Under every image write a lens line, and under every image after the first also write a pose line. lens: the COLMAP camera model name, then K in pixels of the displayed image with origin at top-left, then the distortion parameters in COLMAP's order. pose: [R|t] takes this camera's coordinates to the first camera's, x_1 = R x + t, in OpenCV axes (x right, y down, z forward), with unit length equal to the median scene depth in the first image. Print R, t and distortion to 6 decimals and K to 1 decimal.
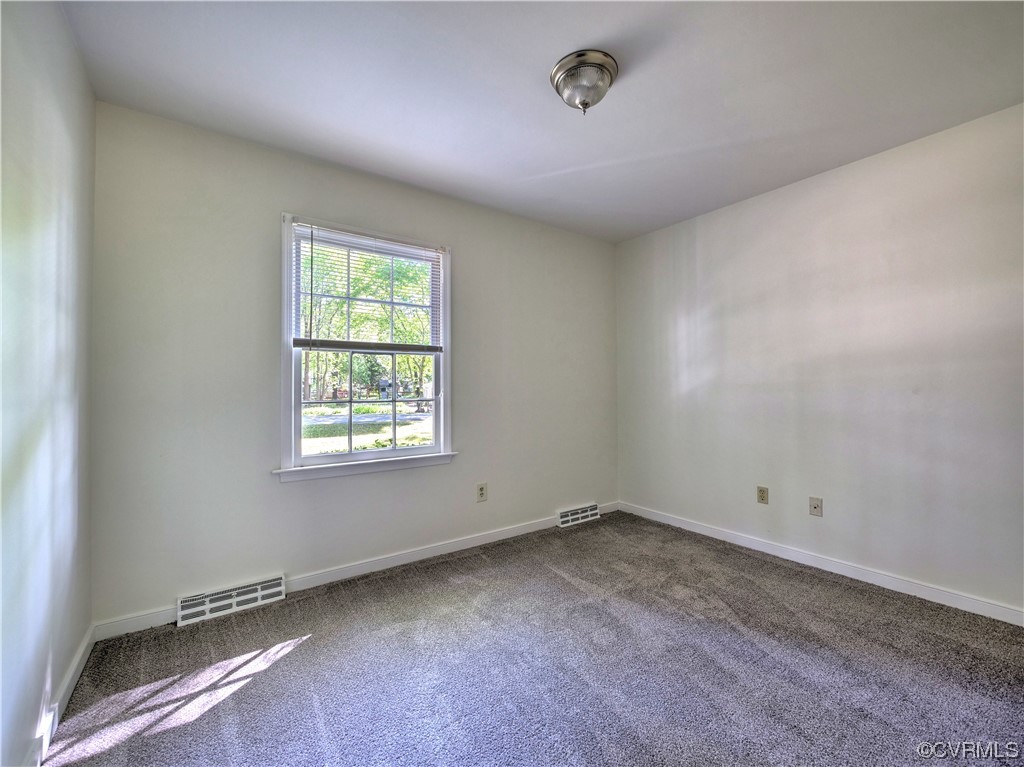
lens RADIAL K [[434.1, 0, 508.8], [0, 434.1, 384.7], [0, 0, 1]] dist [-0.000137, 0.000016]
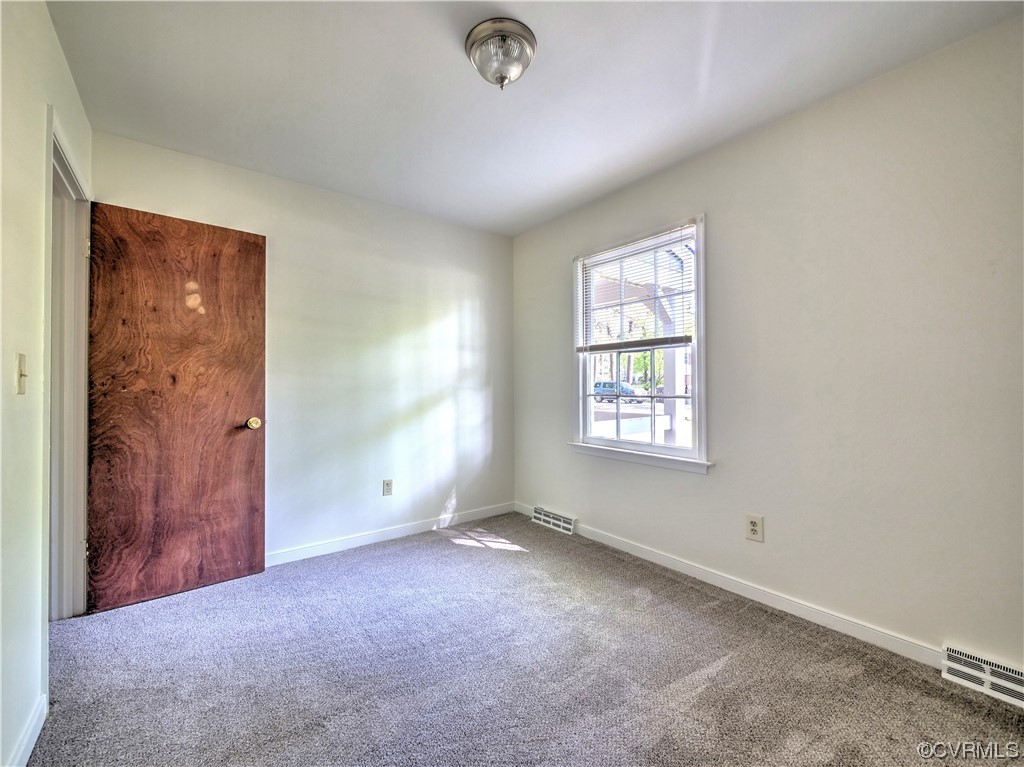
lens RADIAL K [[434.1, 0, 508.8], [0, 434.1, 384.7], [0, 0, 1]] dist [-0.000137, 0.000016]
pose [[0.020651, 0.006103, -0.999768, 0.786015], [0.016481, 0.999843, 0.006444, -0.002619], [0.999651, -0.016610, 0.020547, 0.702389]]
